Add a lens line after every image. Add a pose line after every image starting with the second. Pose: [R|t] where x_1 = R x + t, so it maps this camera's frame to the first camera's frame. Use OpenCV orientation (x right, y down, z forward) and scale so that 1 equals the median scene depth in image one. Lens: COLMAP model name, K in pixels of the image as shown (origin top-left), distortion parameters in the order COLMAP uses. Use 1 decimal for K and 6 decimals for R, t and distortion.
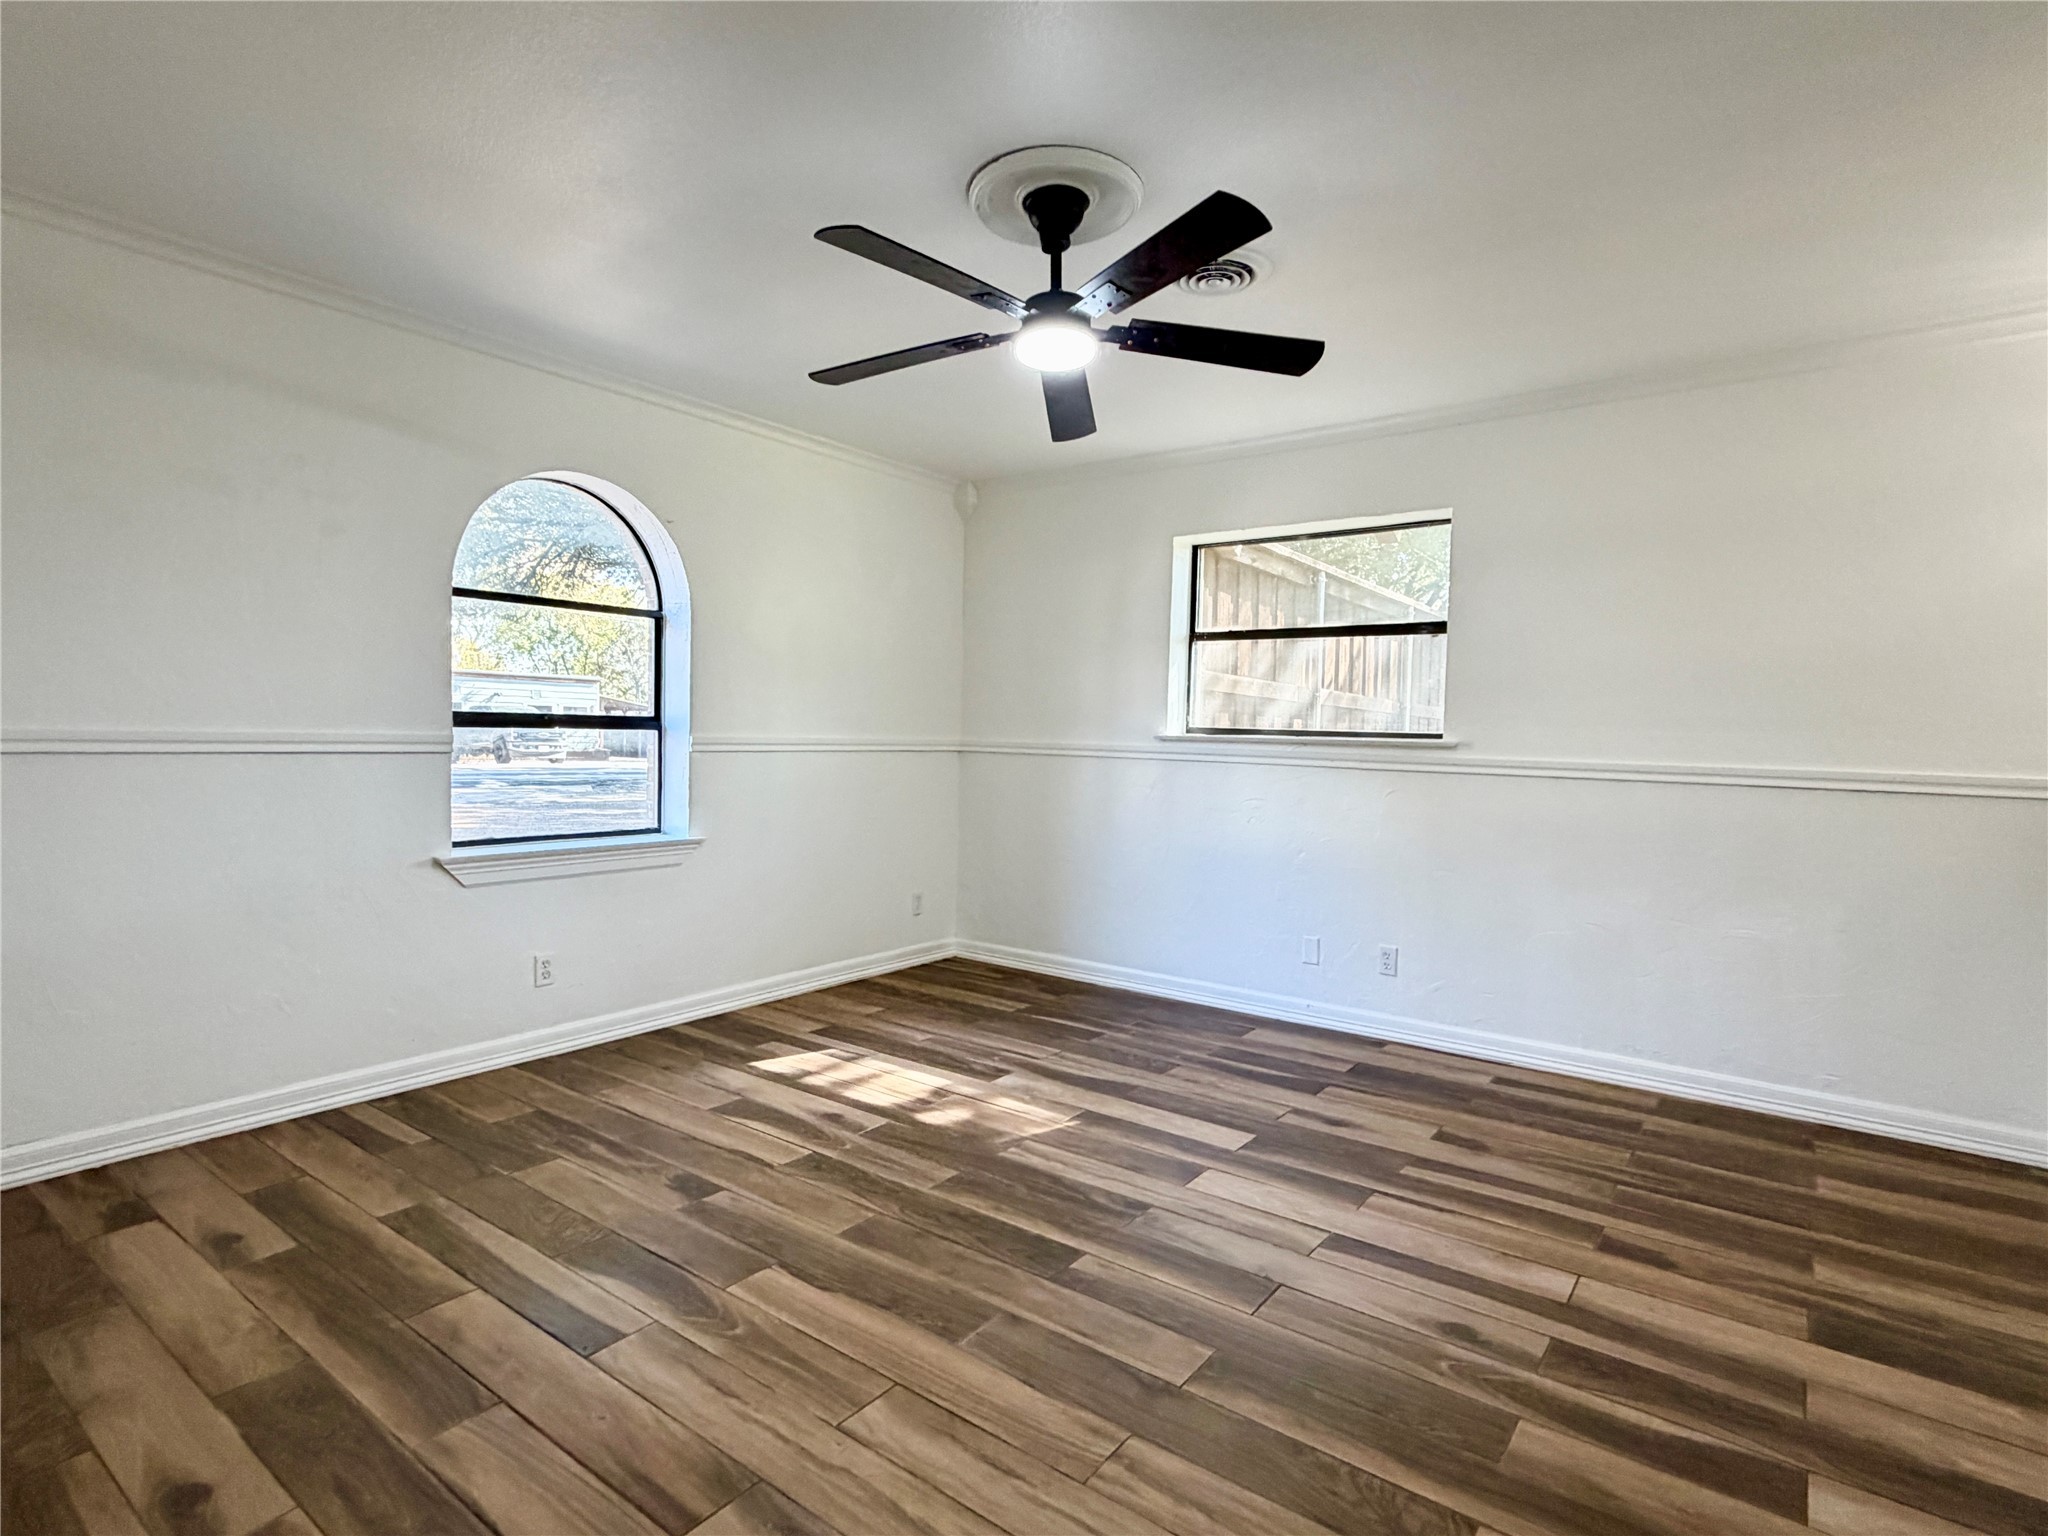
lens RADIAL K [[1070.3, 0, 1025.0], [0, 1070.3, 749.2], [0, 0, 1]] dist [-0.002197, -0.001617]
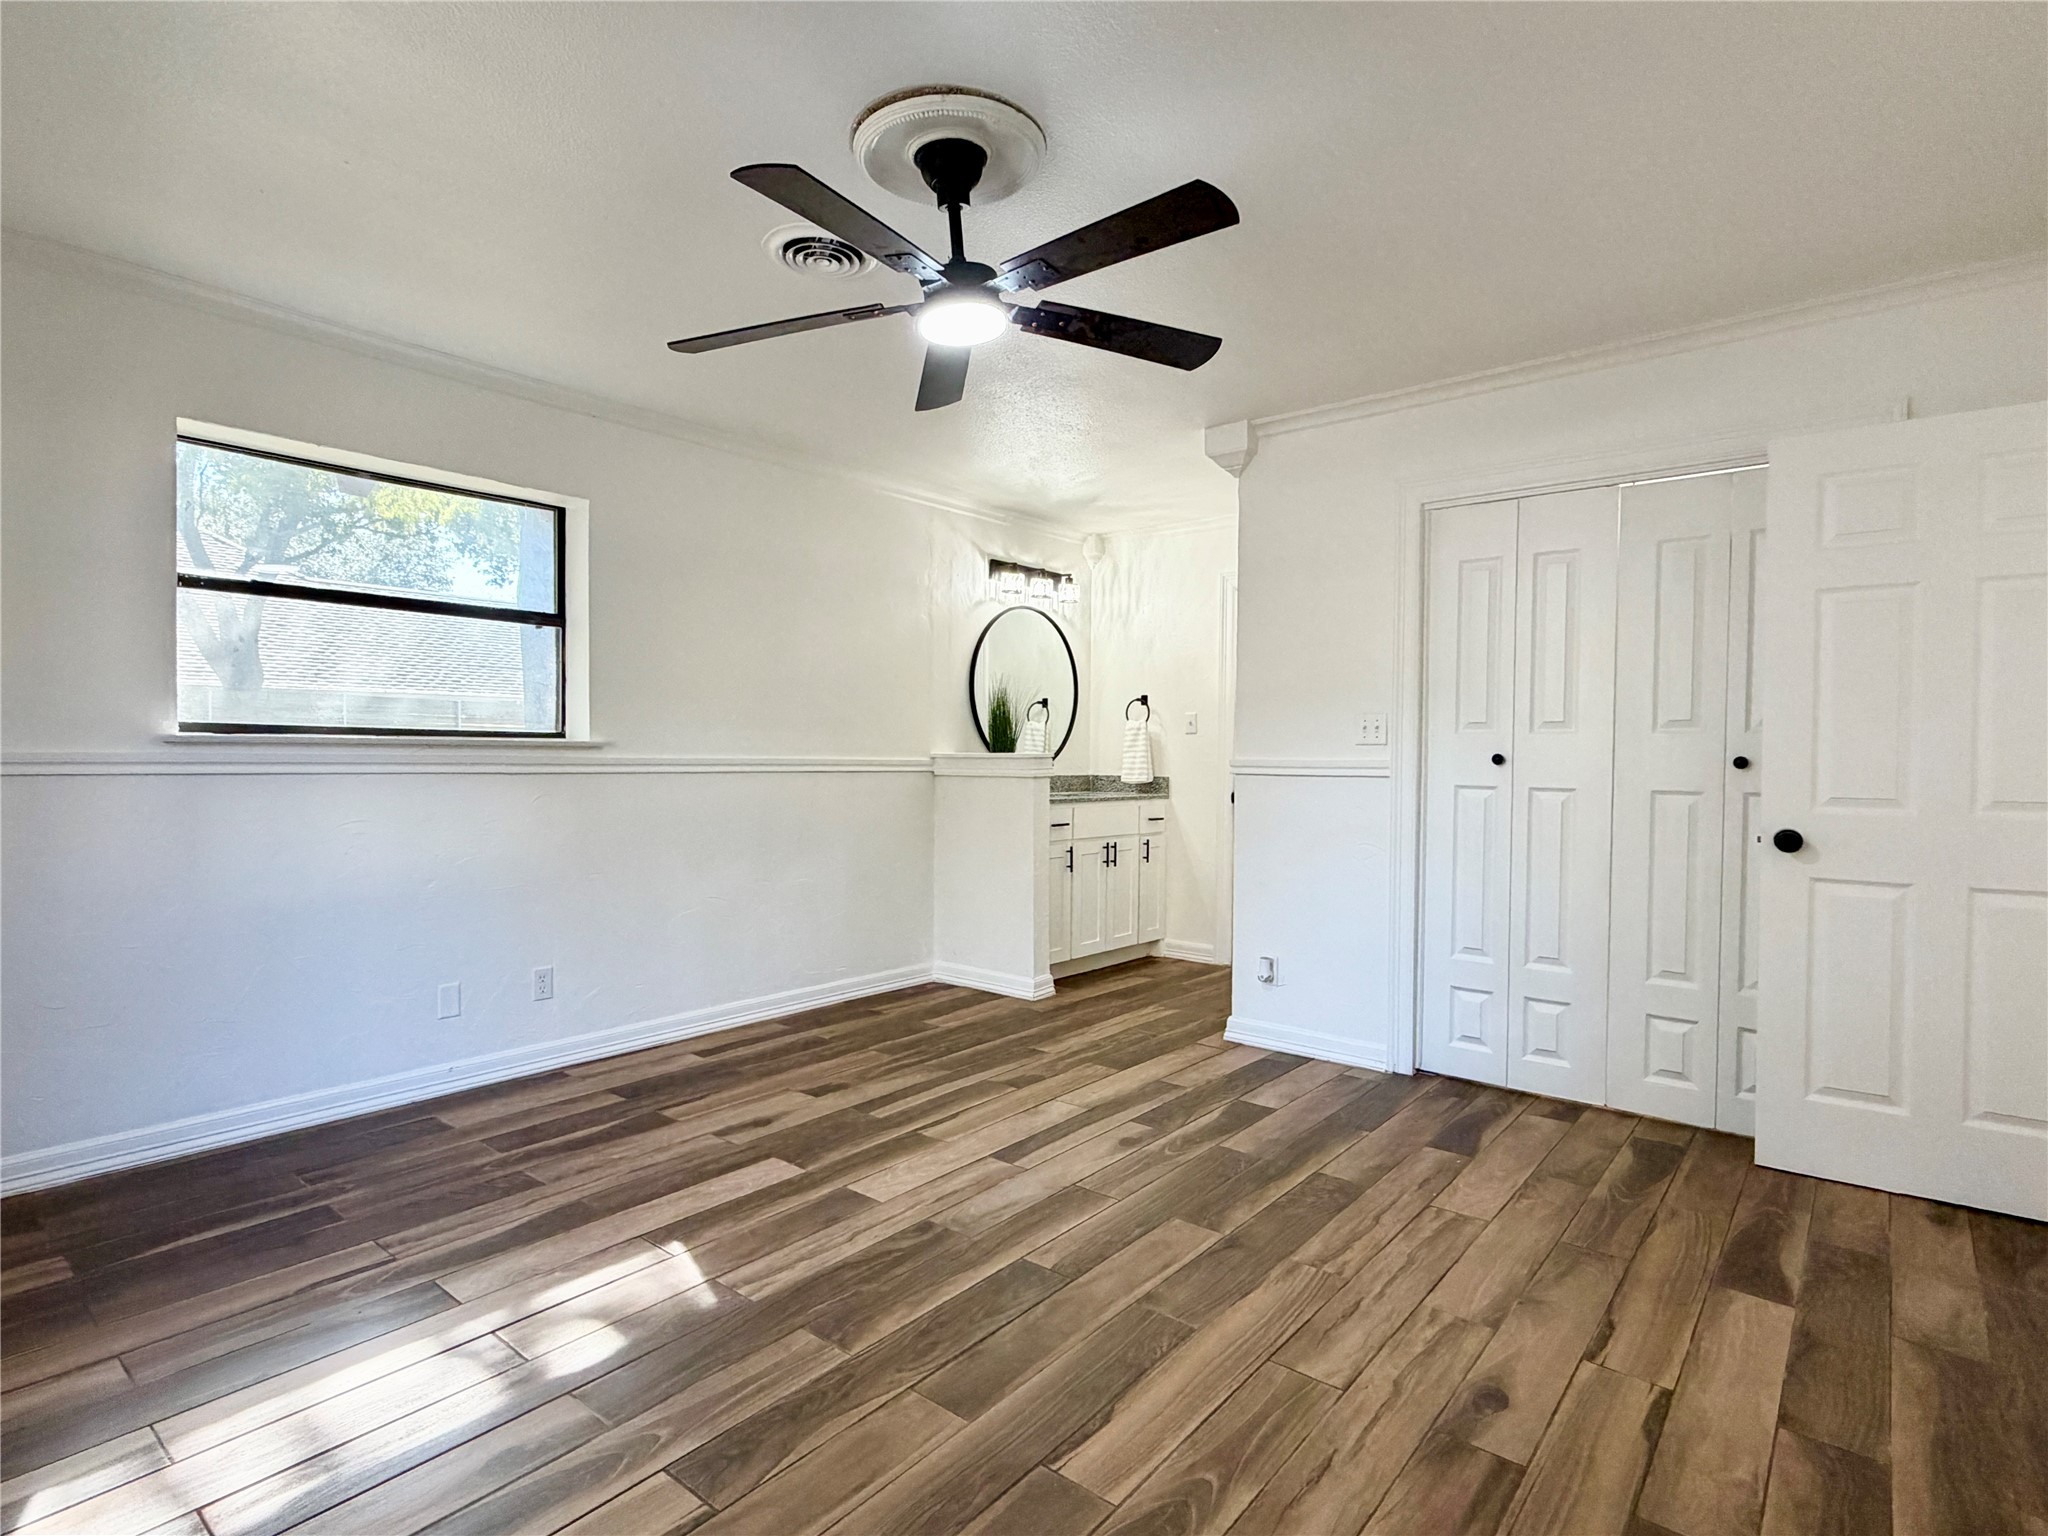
lens RADIAL K [[1070.3, 0, 1020.8], [0, 1070.3, 767.6], [0, 0, 1]] dist [-0.002197, -0.001617]
pose [[0.023543, -0.039311, 0.998950, -0.727704], [0.007559, 0.999205, 0.039143, -0.023144], [-0.999694, 0.006629, 0.023821, 0.762791]]
